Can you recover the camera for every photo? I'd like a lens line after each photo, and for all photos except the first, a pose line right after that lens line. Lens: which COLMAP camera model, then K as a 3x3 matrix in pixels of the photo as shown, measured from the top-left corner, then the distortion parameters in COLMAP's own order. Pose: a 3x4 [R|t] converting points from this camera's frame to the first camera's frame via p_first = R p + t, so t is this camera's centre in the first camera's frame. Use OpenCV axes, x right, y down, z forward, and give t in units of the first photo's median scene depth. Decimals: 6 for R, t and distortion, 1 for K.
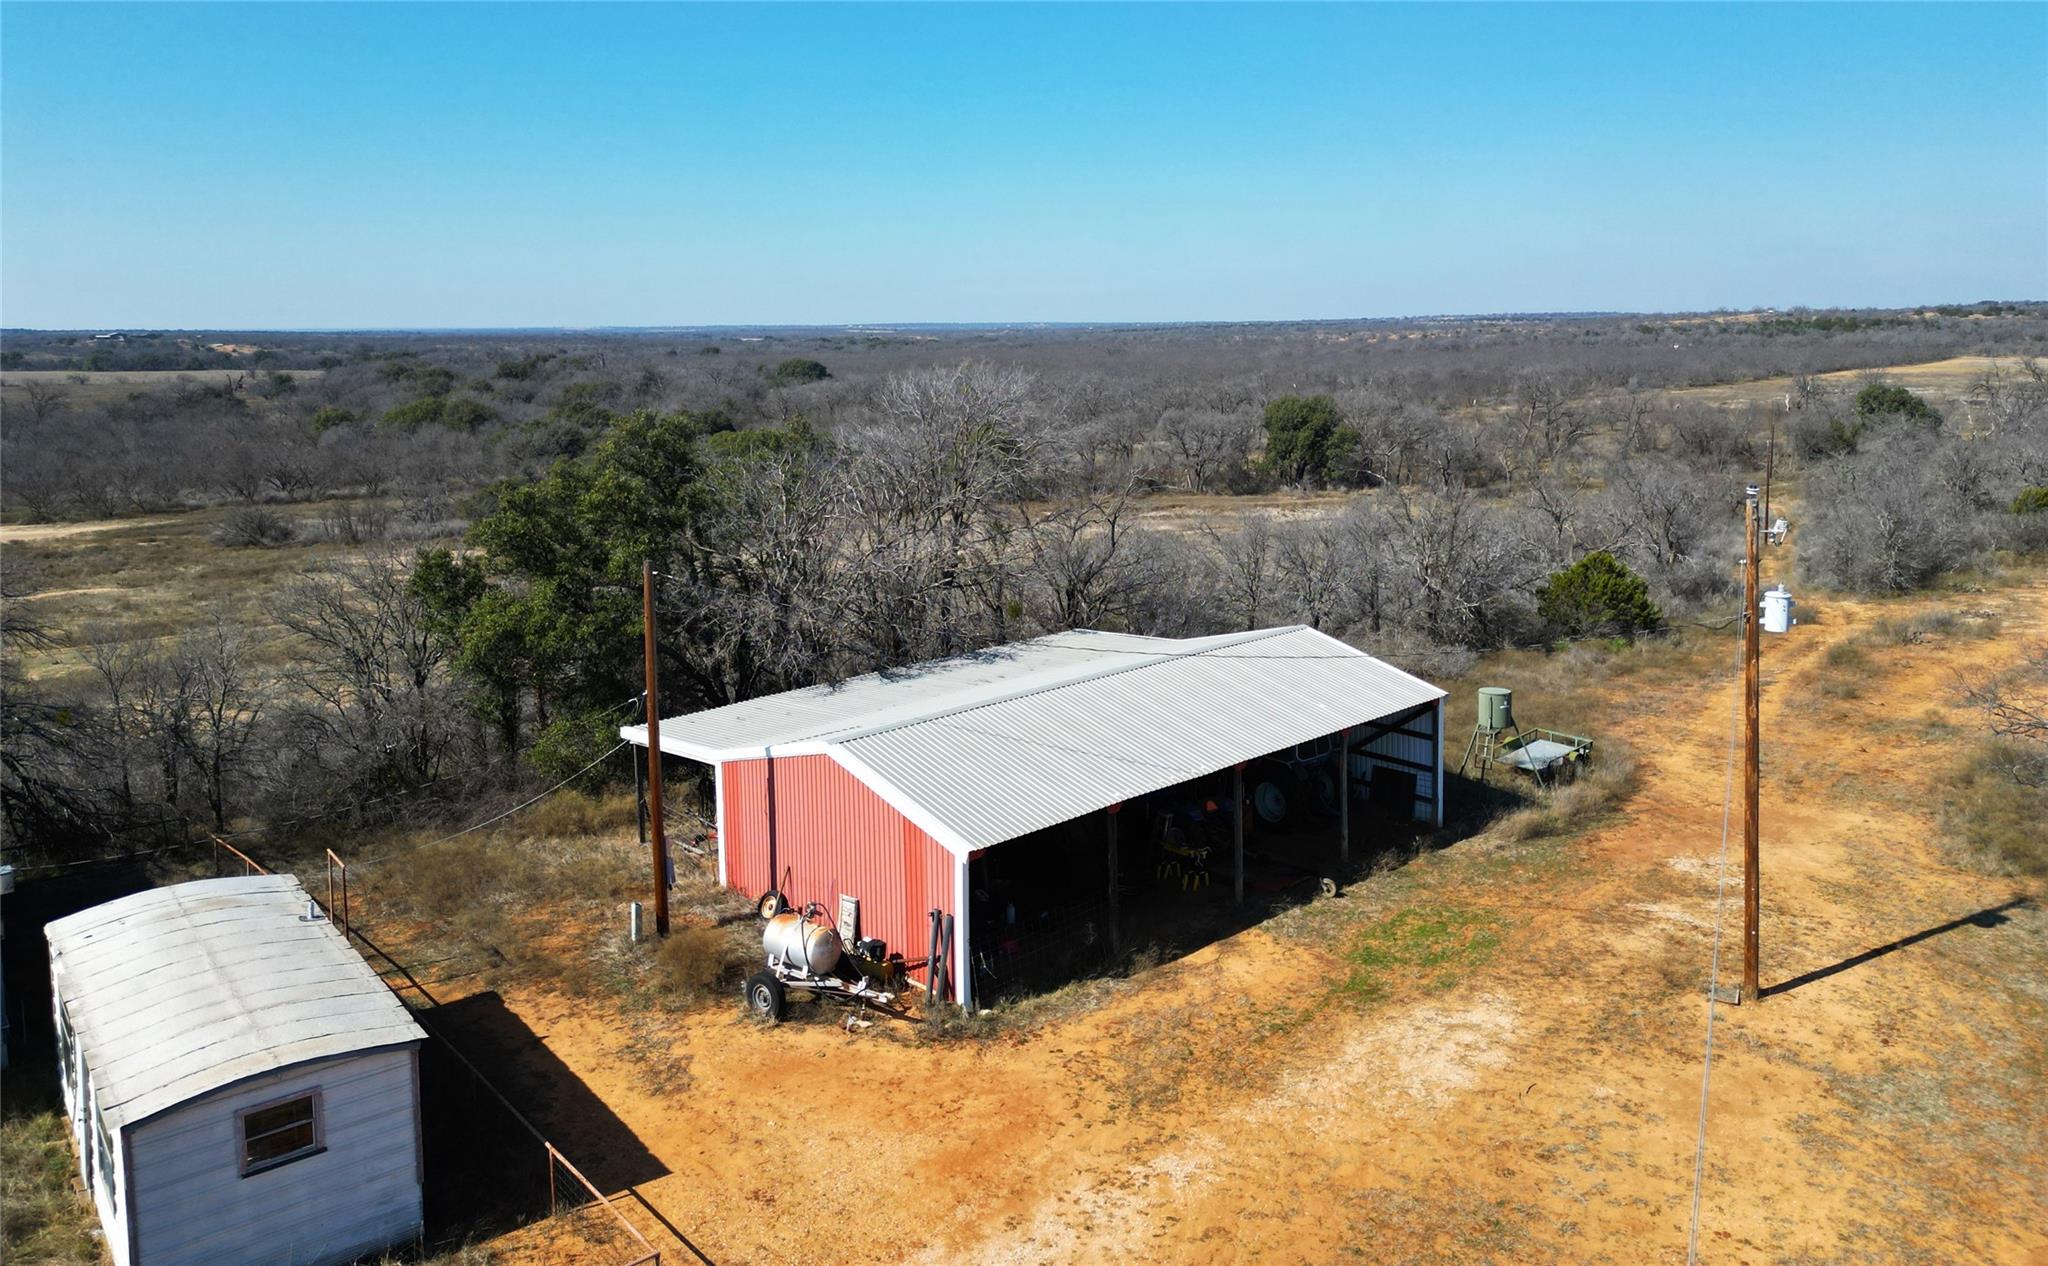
lens RADIAL K [[1481.4, 0, 1024.1], [0, 1481.4, 473.8], [0, 0, 1]] dist [0.107015, -0.097144]
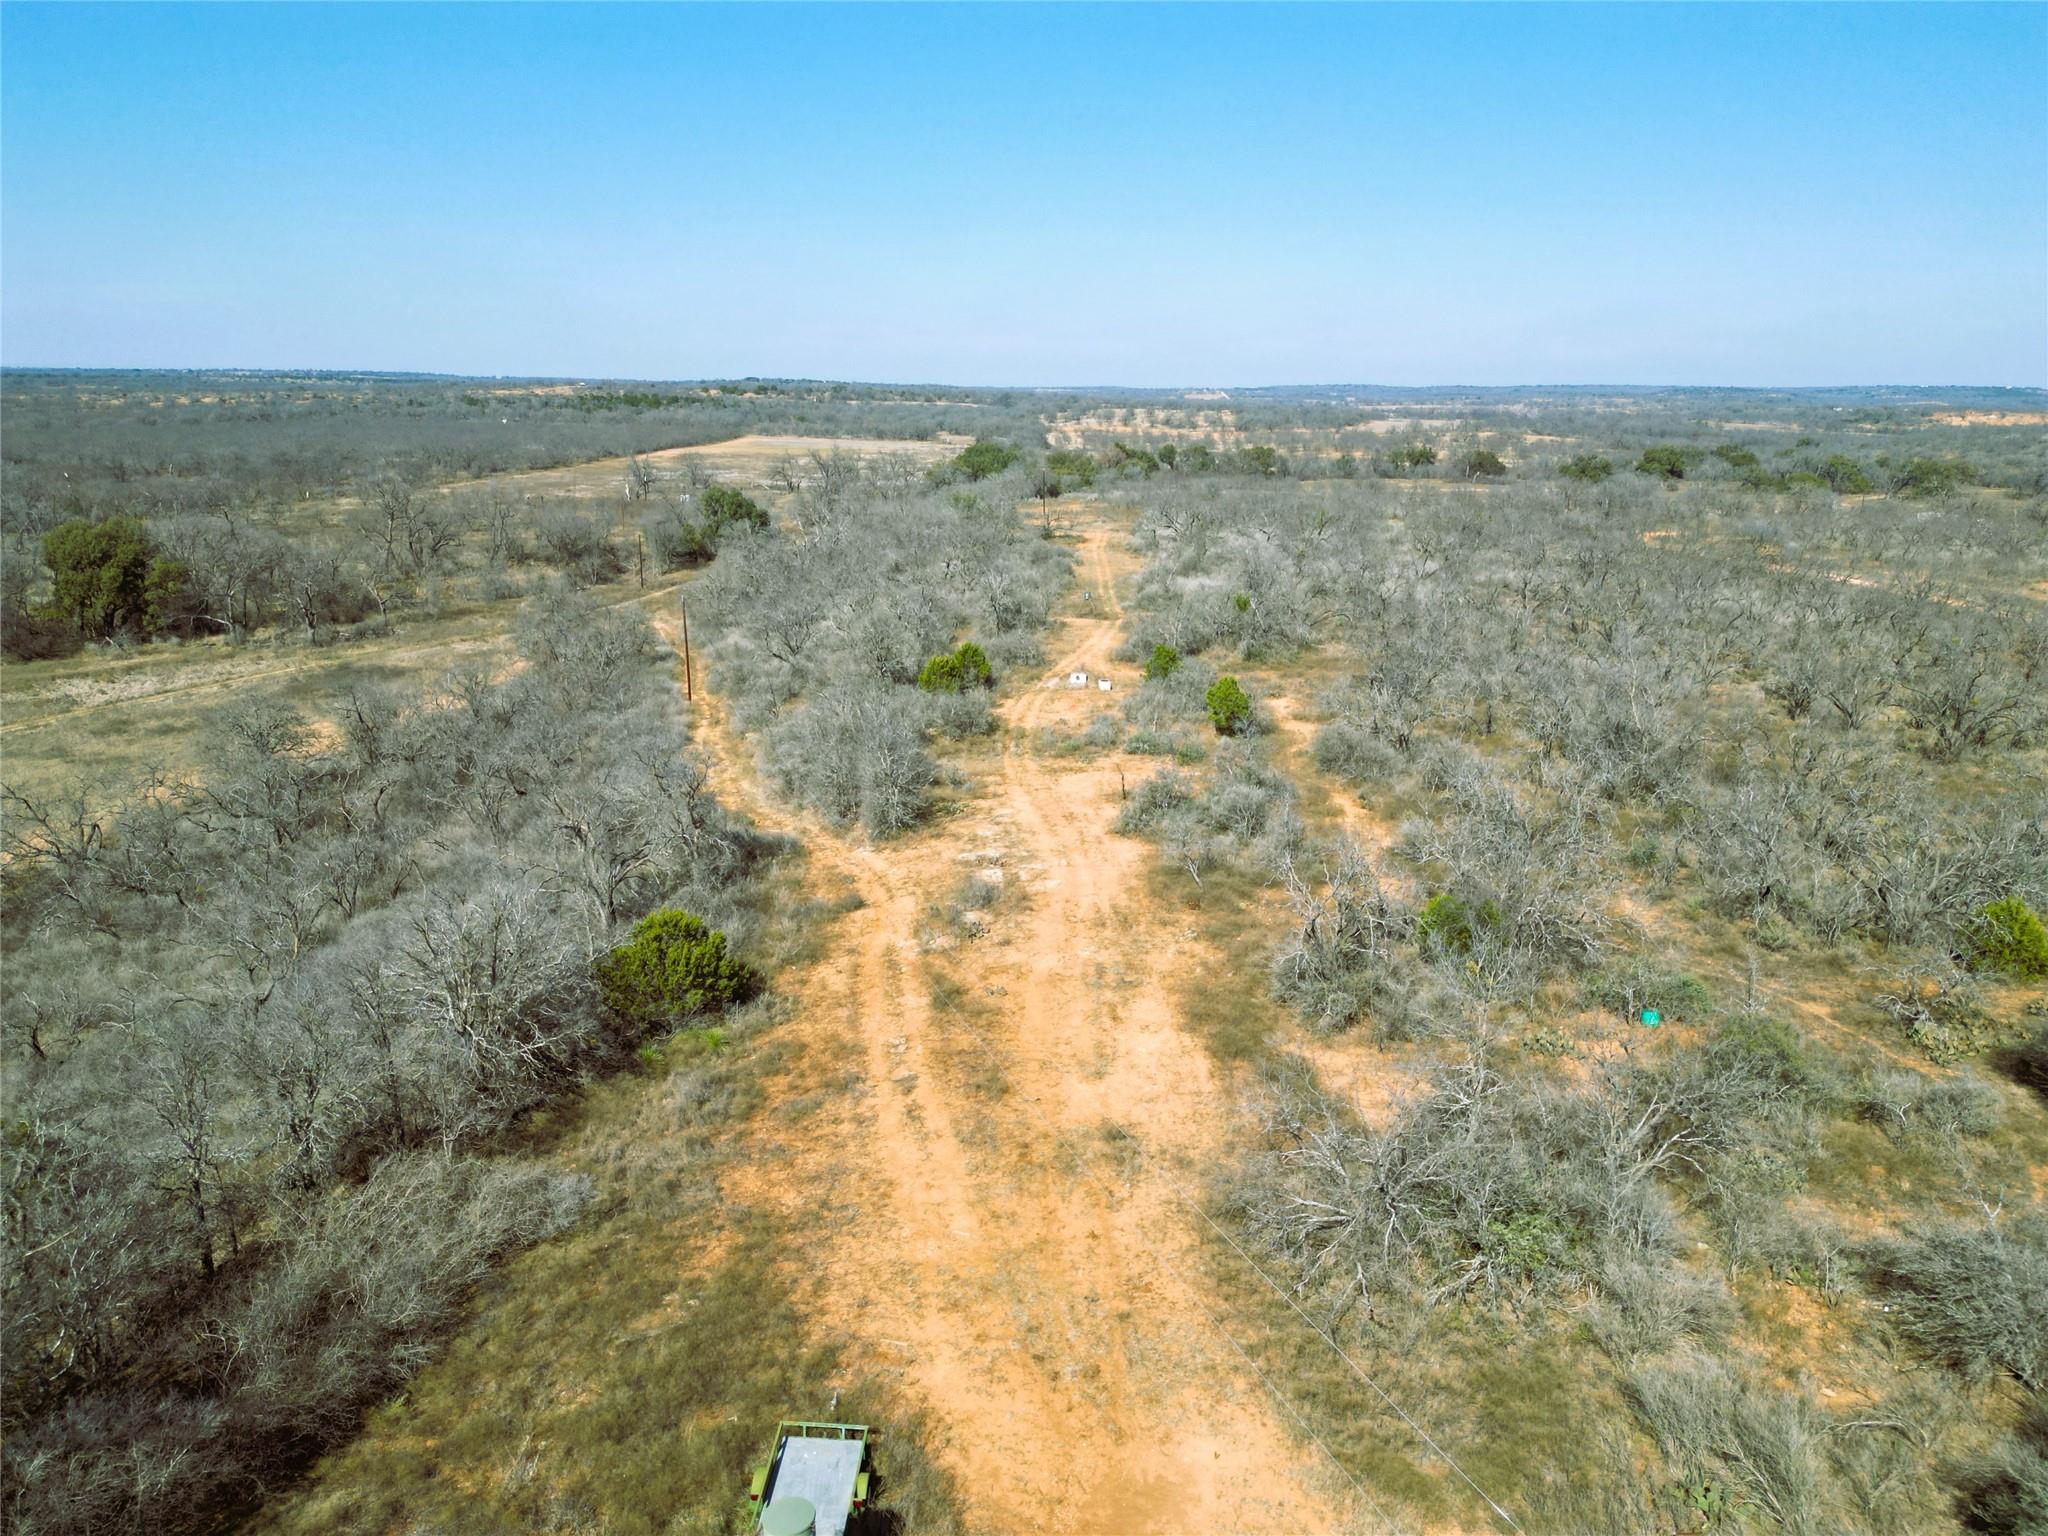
lens RADIAL K [[1477.6, 0, 1024.0], [0, 1477.6, 768.0], [0, 0, 1]] dist [0.092340, -0.078830]
pose [[0.738500, -0.148800, 0.657630, 0.005013], [0.047973, 0.984468, 0.168881, -0.033283], [-0.672545, -0.093170, 0.734168, 0.074100]]
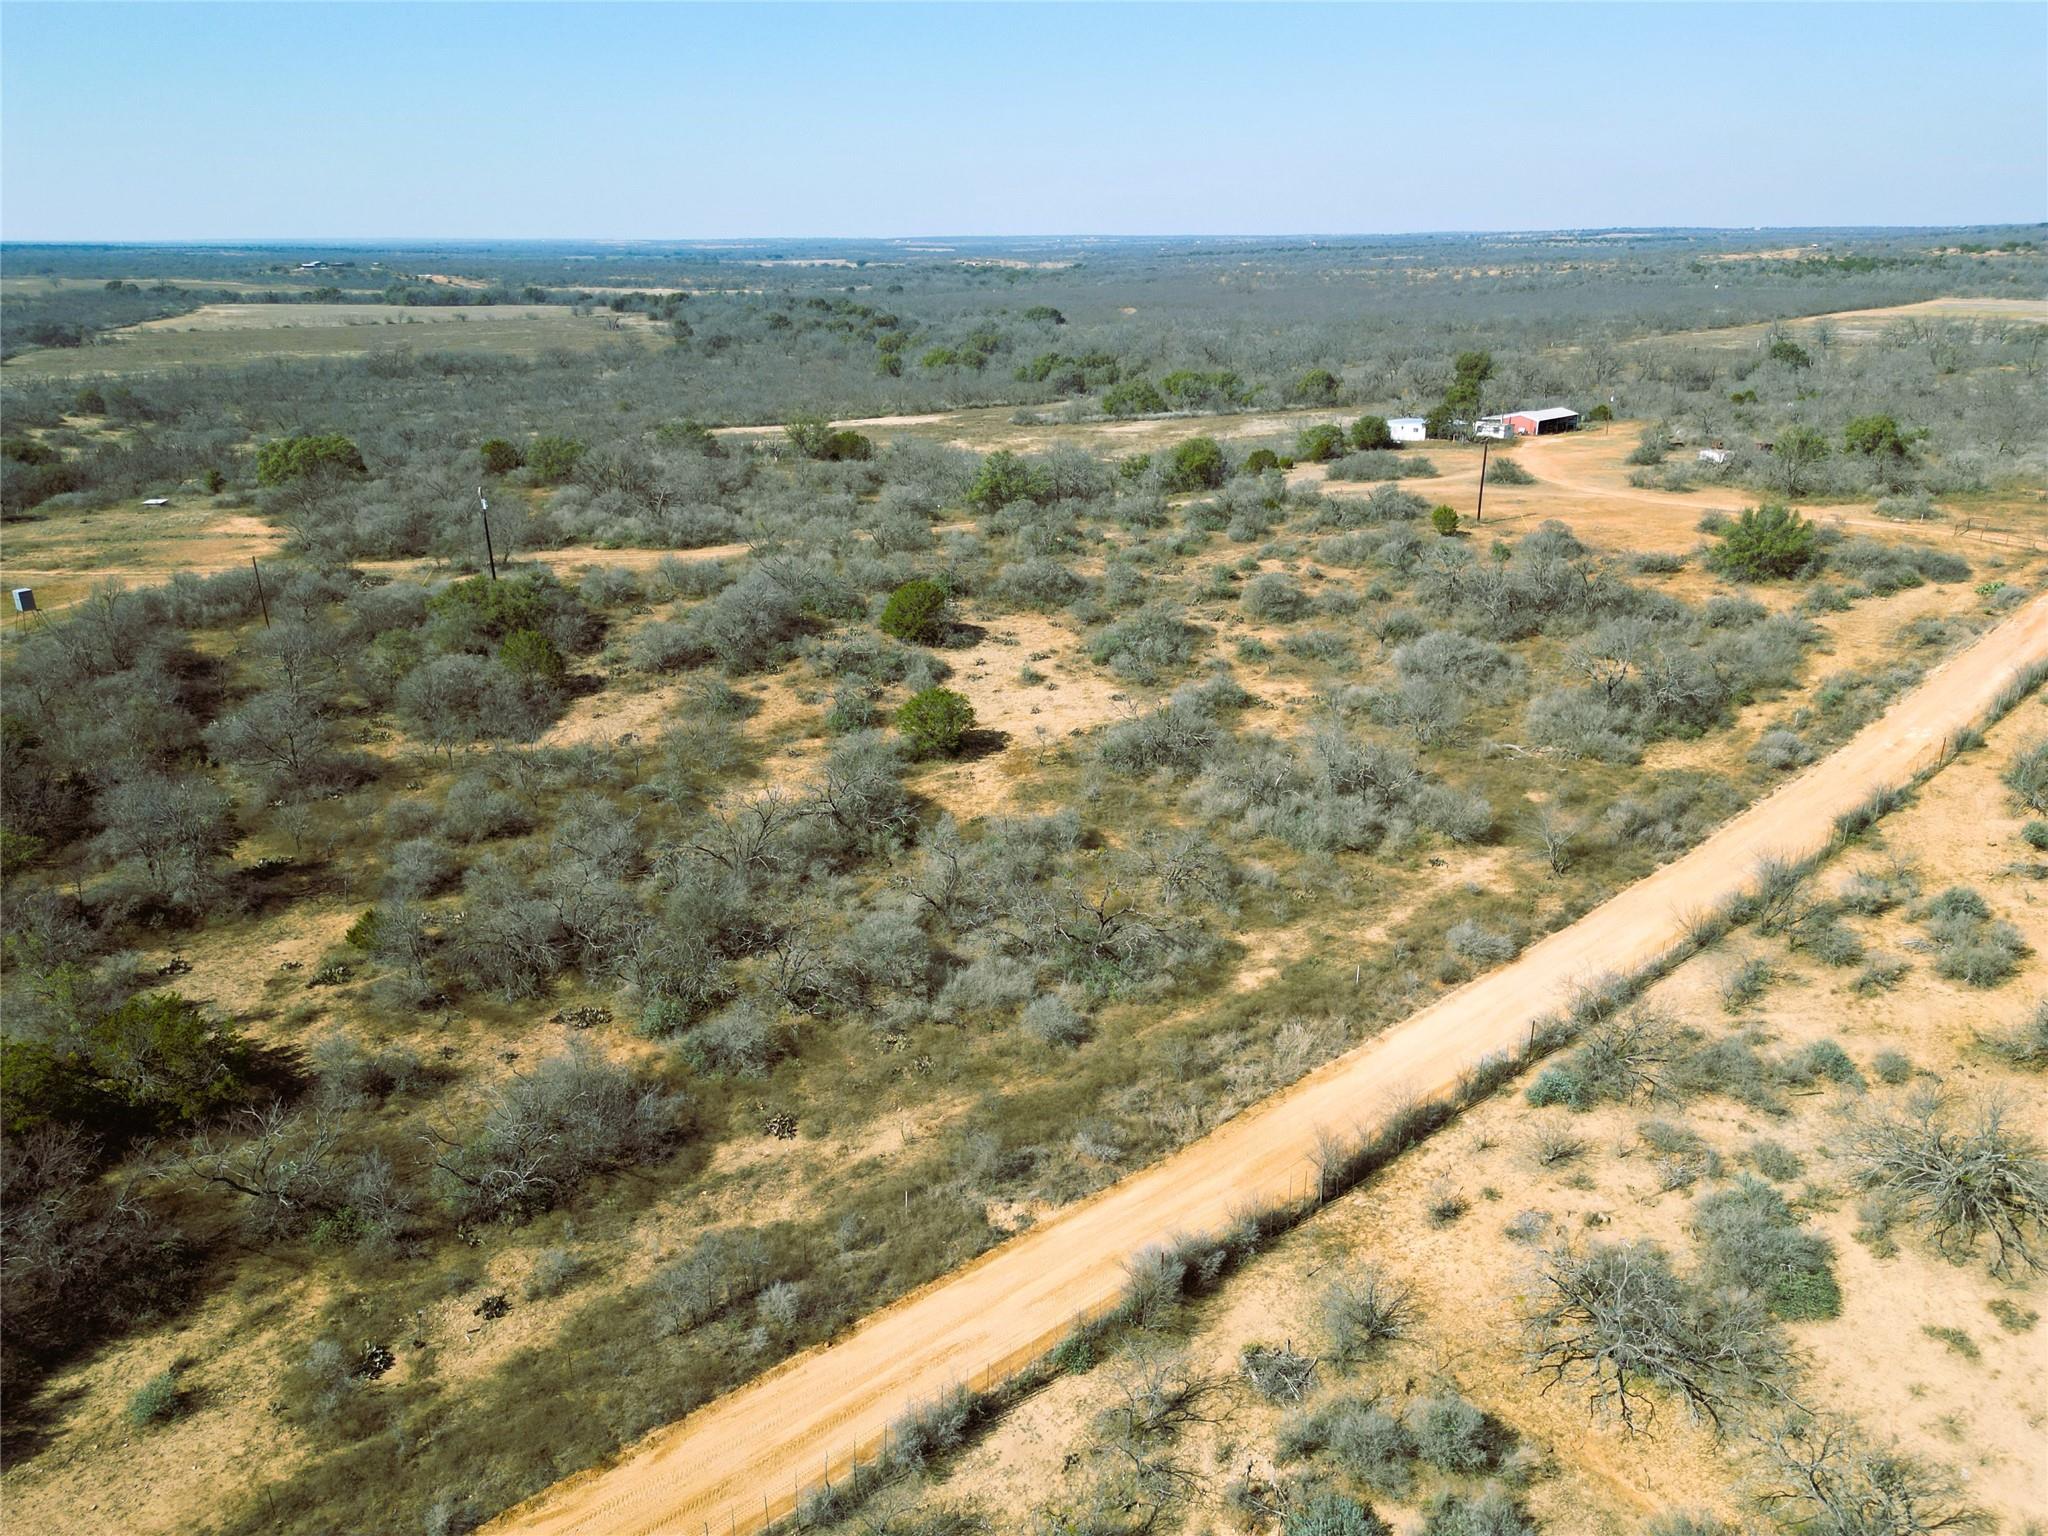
lens RADIAL K [[1477.6, 0, 1024.0], [0, 1477.6, 768.0], [0, 0, 1]] dist [0.092340, -0.078830]
pose [[0.999778, 0.011225, -0.017833, -0.341655], [-0.006606, 0.970604, 0.240590, 0.009134], [0.020010, -0.240418, 0.970463, -0.989120]]
